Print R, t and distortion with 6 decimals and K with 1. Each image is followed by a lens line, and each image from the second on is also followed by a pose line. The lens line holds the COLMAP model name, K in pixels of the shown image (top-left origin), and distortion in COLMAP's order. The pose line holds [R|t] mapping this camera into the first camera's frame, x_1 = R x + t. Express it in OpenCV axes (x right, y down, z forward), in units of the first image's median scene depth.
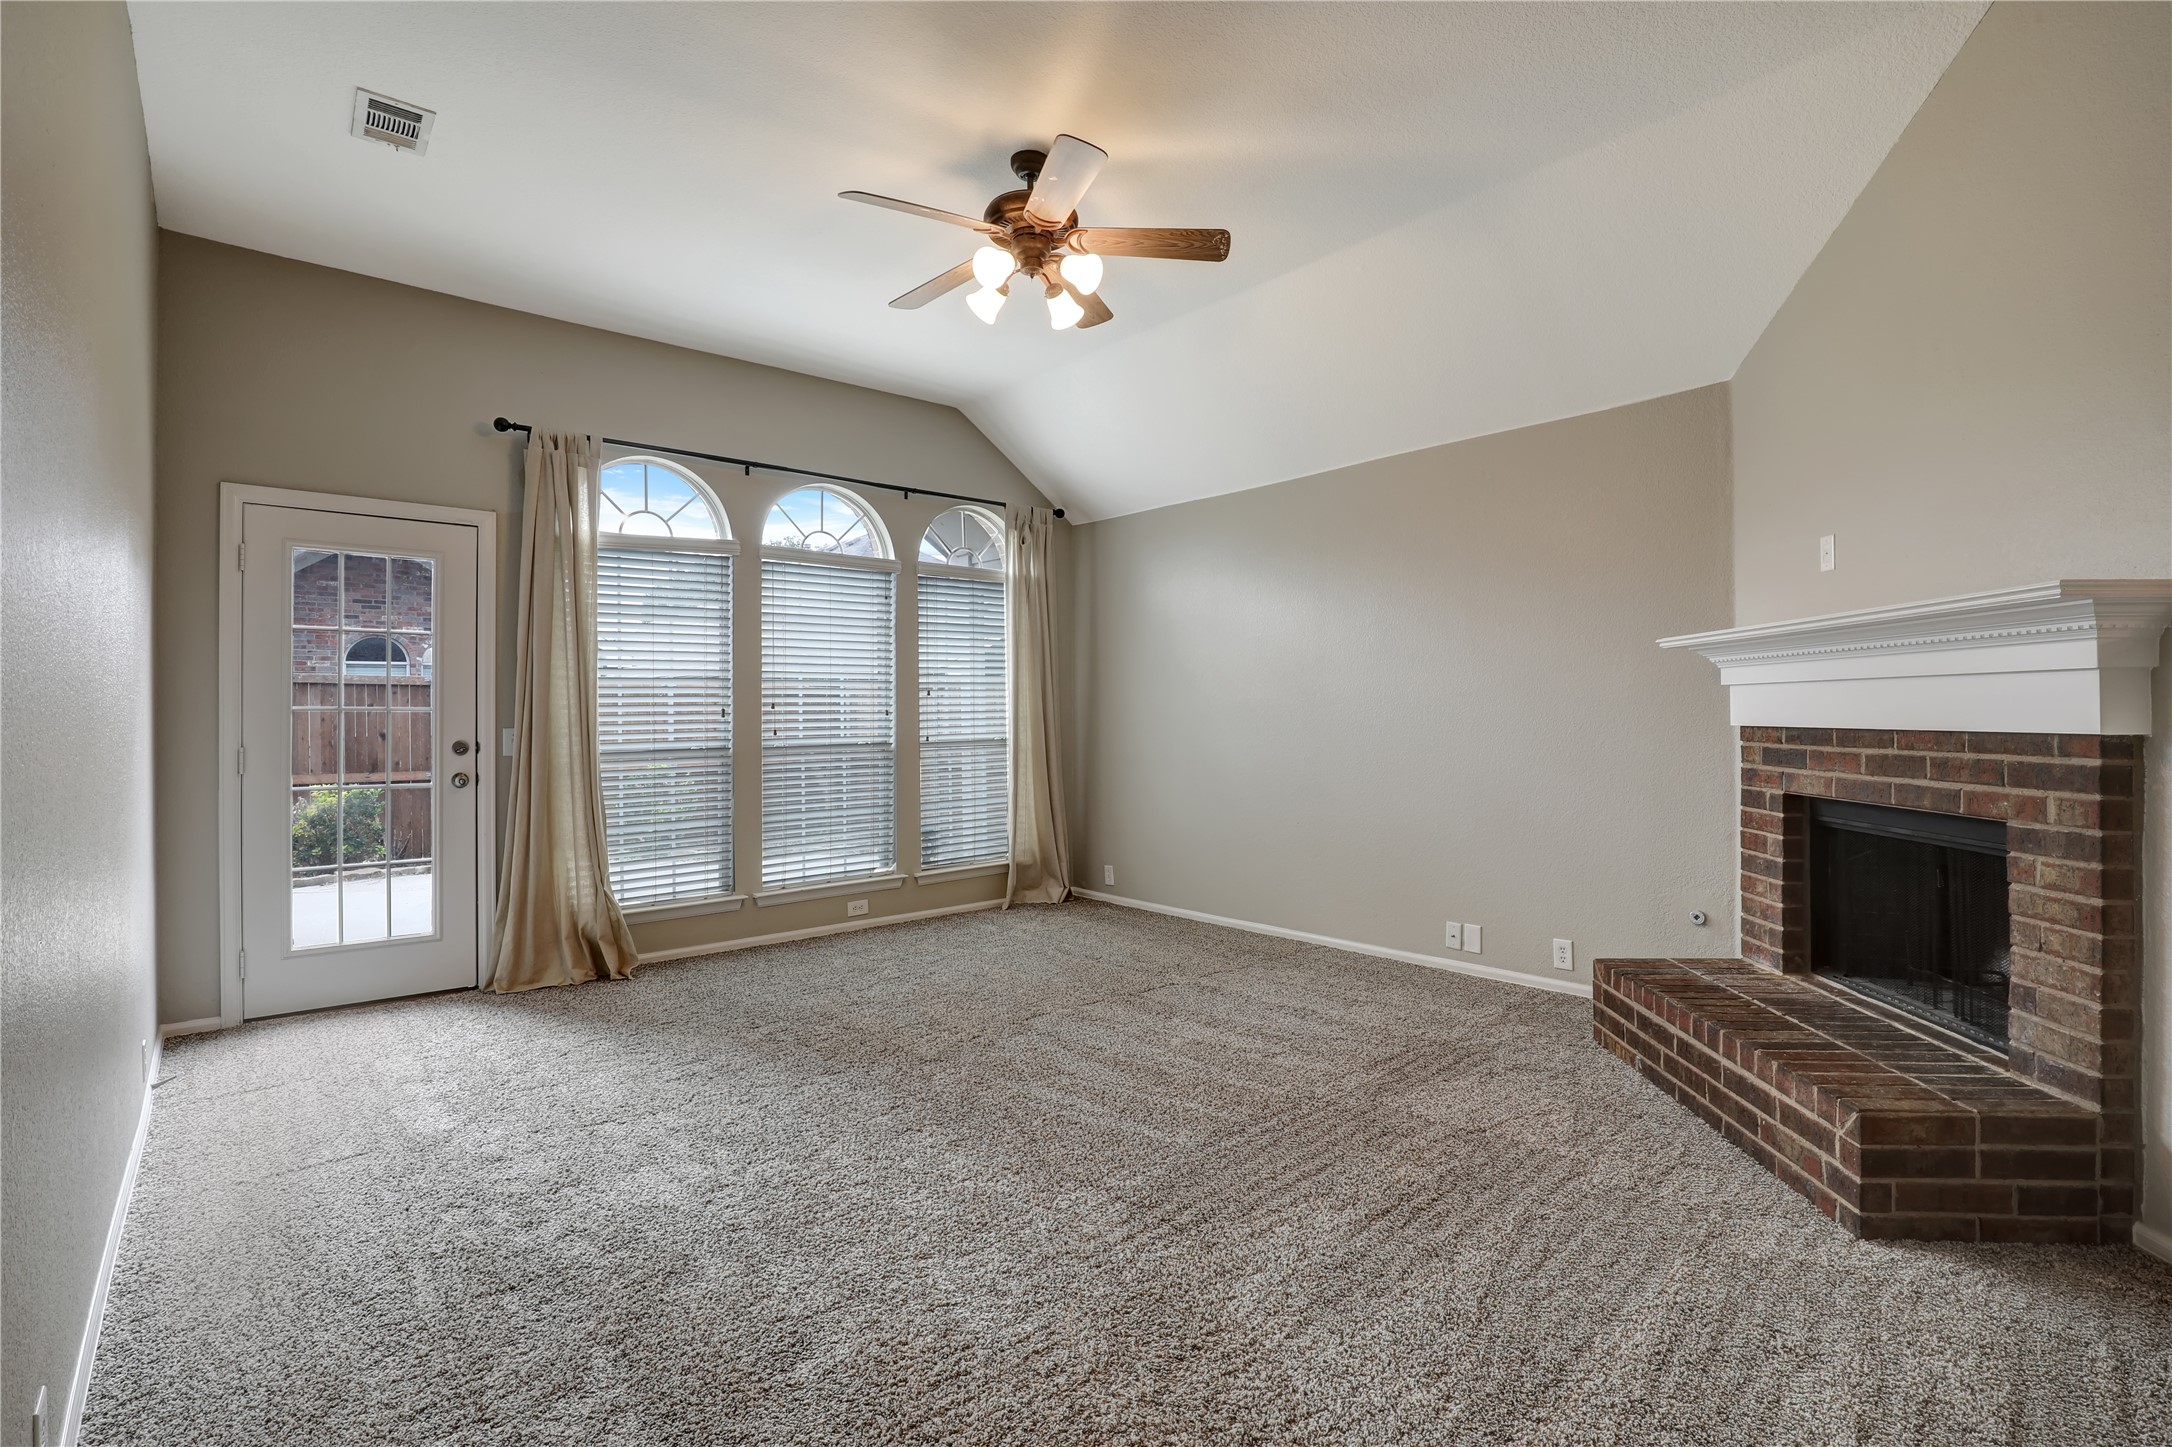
lens RADIAL K [[978.5, 0, 1107.0], [0, 978.5, 741.7], [0, 0, 1]] dist [-0.036629, 0.009311]
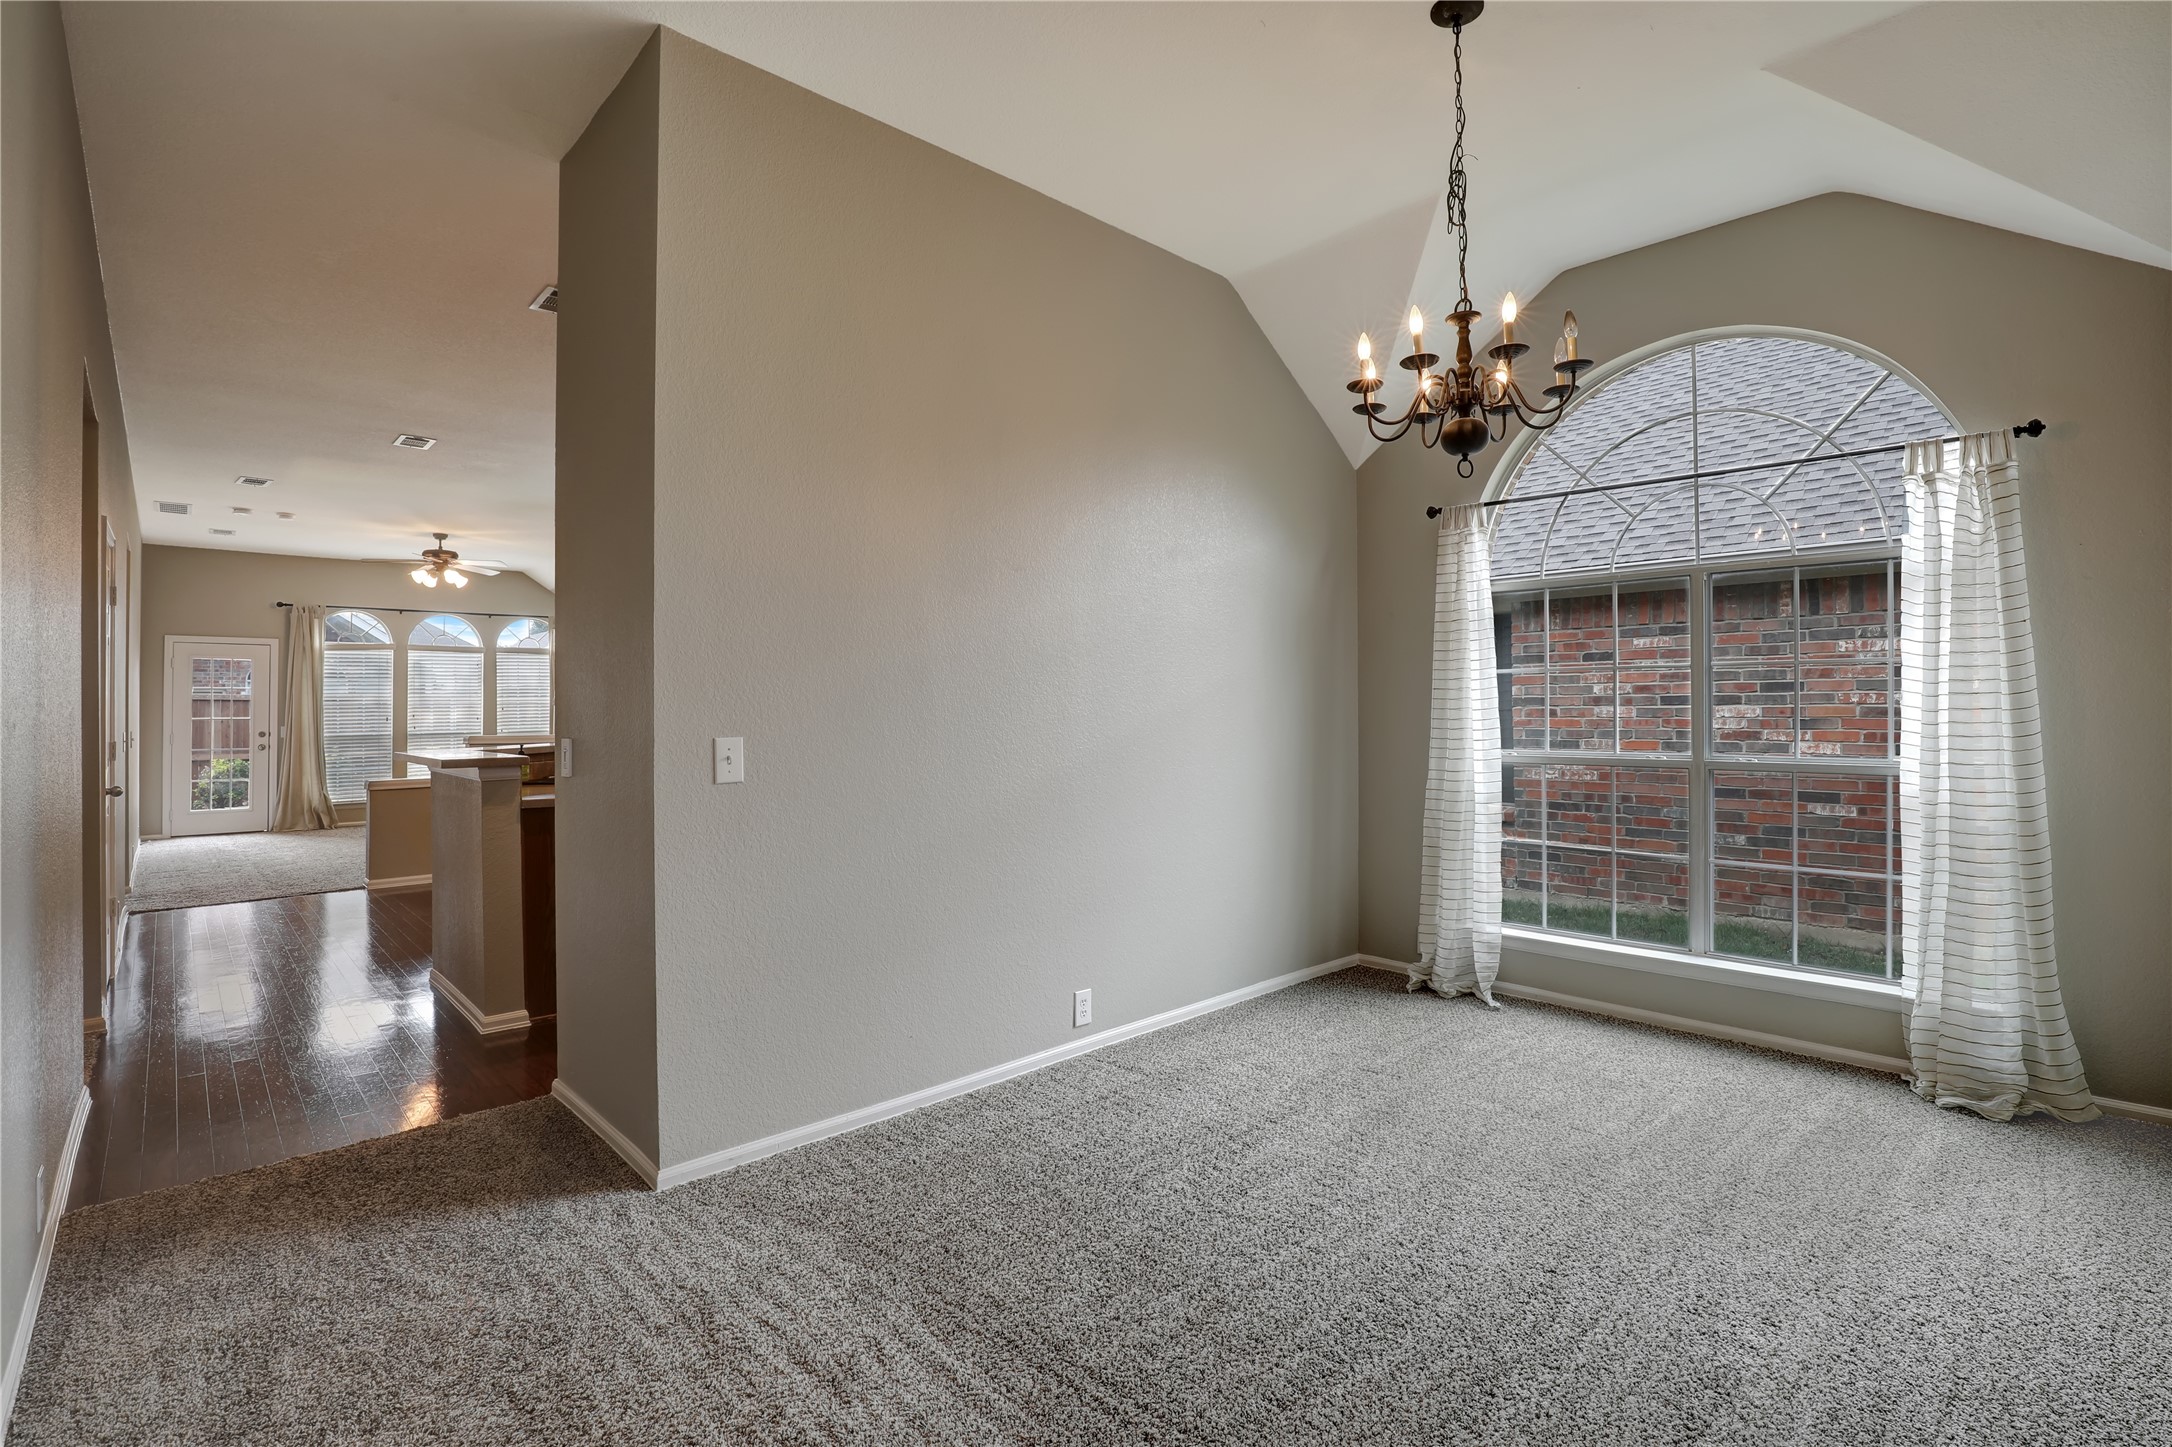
lens RADIAL K [[983.9, 0, 1085.4], [0, 983.9, 710.5], [0, 0, 1]] dist [-0.017782, 0.000335]
pose [[0.999650, -0.006001, 0.025760, 1.358665], [0.006569, 0.999735, -0.022053, 0.014059], [-0.025621, 0.022214, 0.999425, -1.526542]]
